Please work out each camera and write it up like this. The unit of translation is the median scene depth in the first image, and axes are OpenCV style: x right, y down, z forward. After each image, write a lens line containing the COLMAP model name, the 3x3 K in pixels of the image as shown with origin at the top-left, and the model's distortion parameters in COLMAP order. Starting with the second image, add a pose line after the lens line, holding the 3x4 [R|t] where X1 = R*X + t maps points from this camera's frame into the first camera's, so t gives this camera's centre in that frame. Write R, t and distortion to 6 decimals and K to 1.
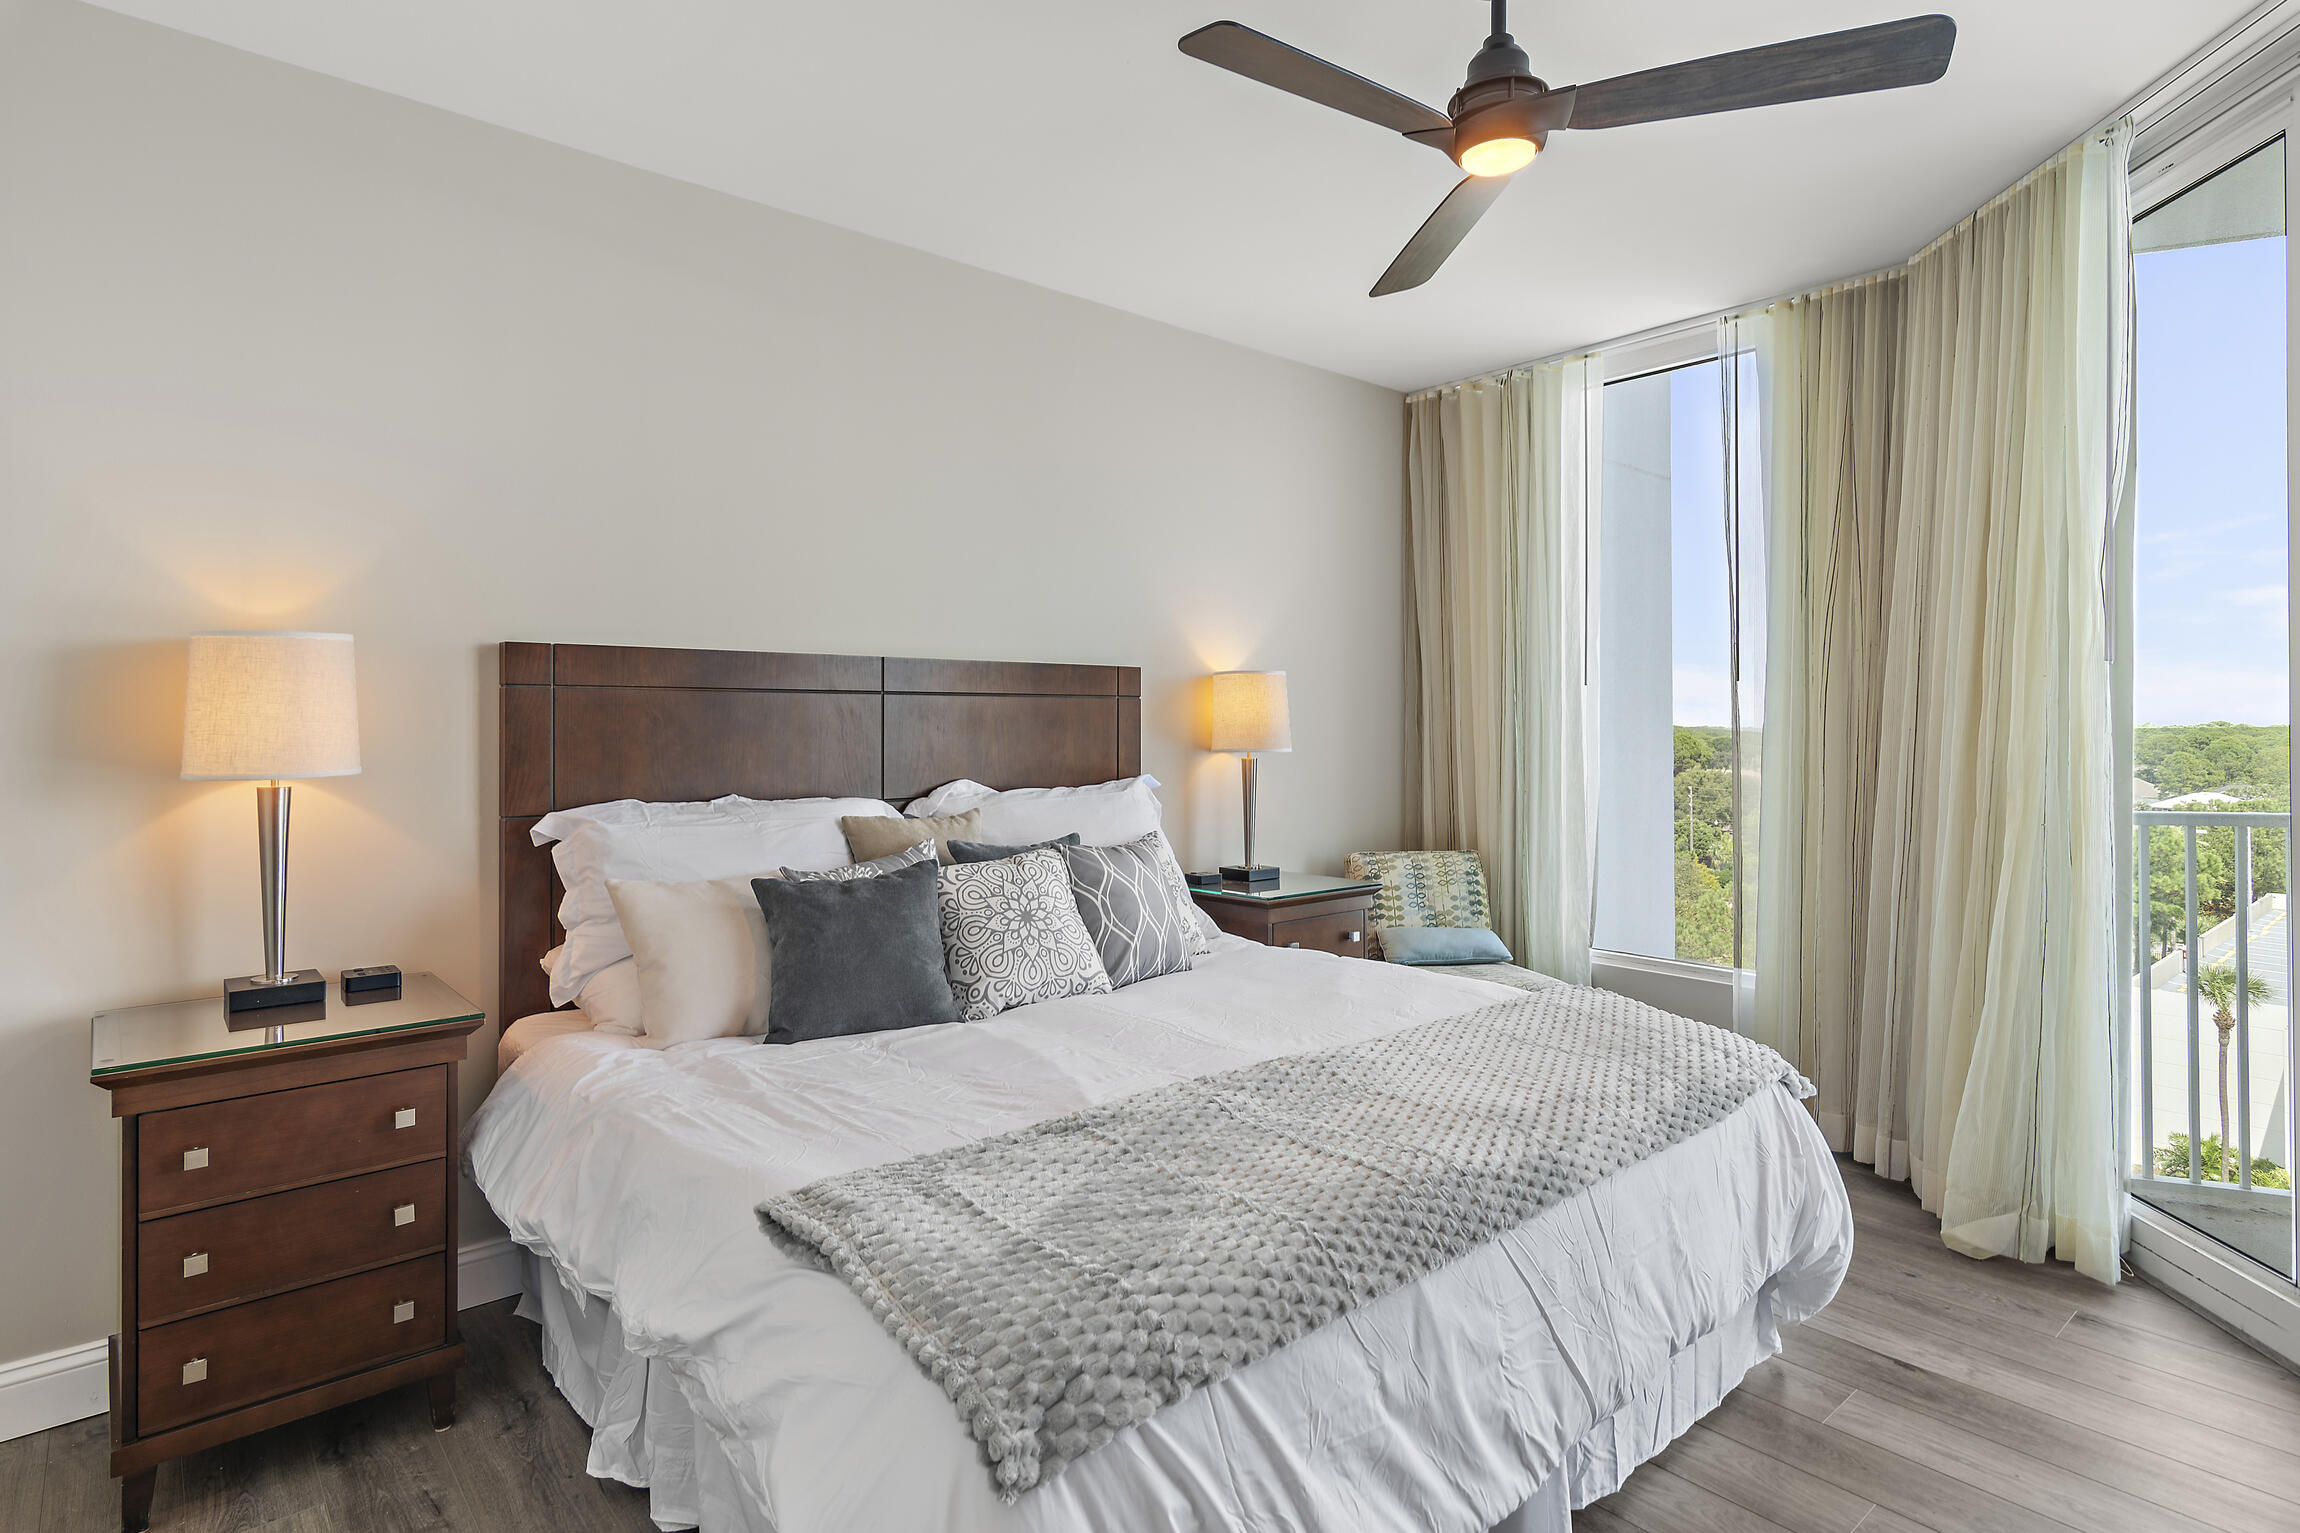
lens RADIAL K [[1200.9, 0, 1218.5], [0, 1200.9, 751.4], [0, 0, 1]] dist [0.002792, 0.000186]
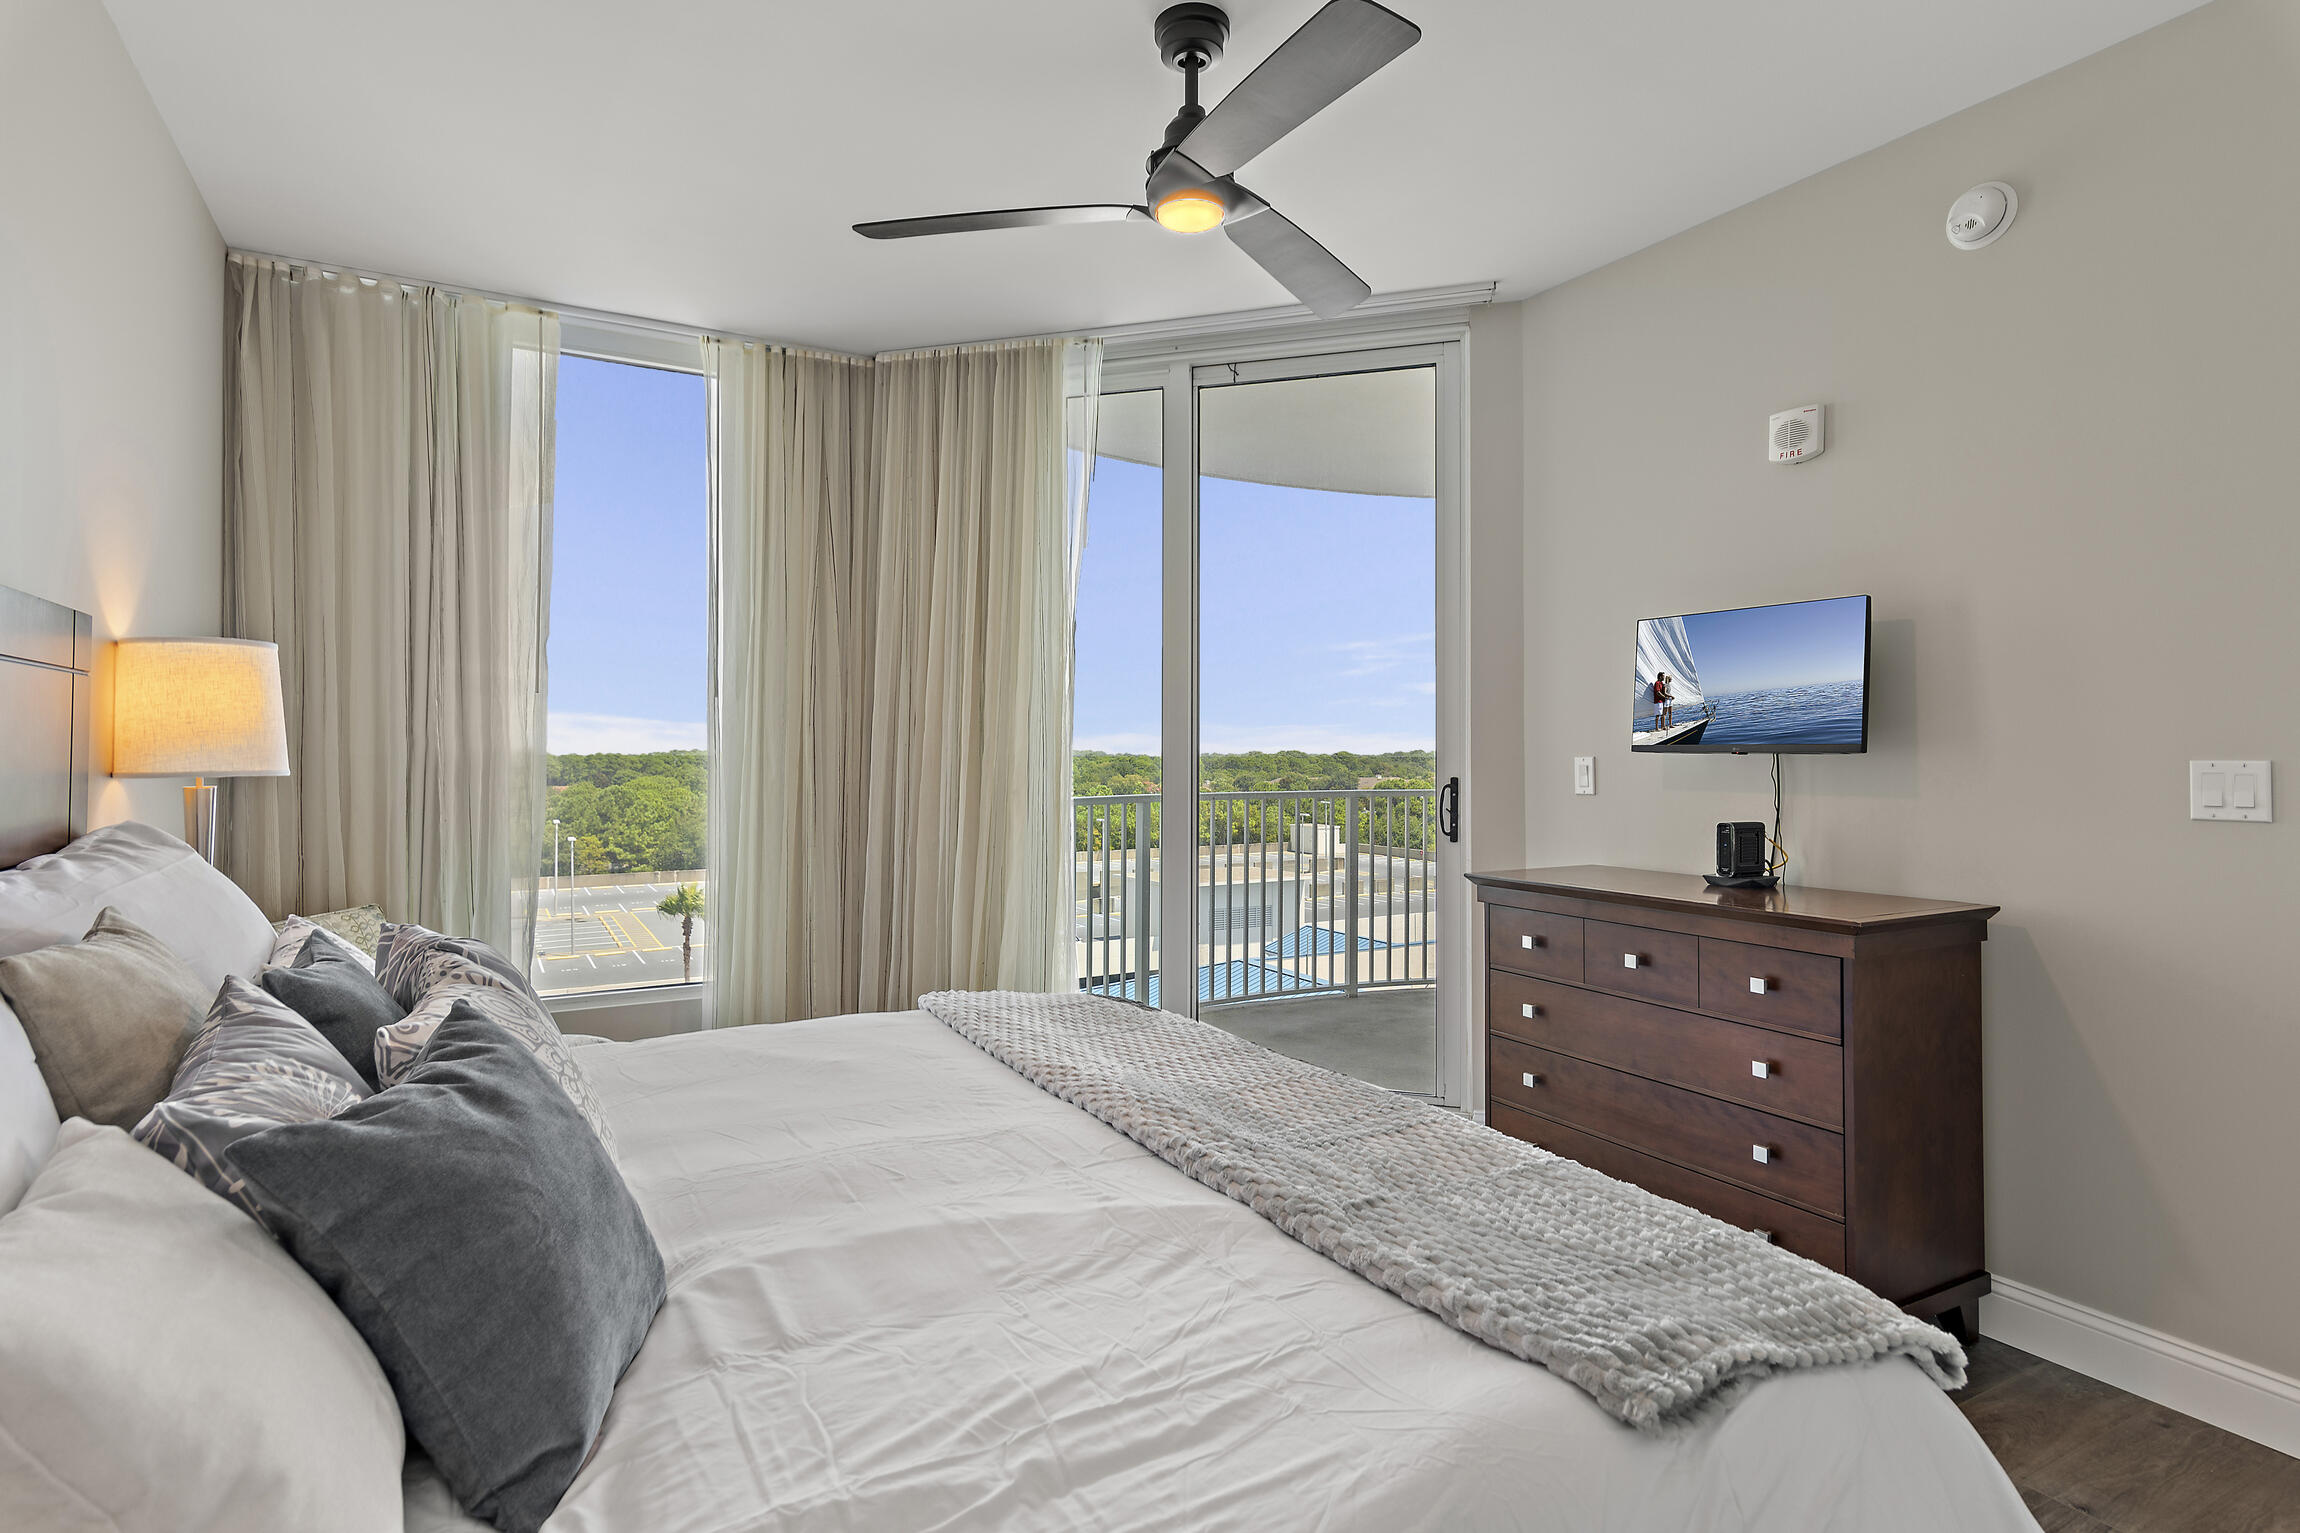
lens RADIAL K [[1124.0, 0, 1150.0], [0, 1124.0, 766.5], [0, 0, 1]] dist [0.000090, 0.000023]
pose [[0.236744, -0.005086, 0.971559, -0.786295], [0.018505, 0.999829, 0.000725, 0.007122], [-0.971396, 0.017807, 0.236798, 0.826558]]
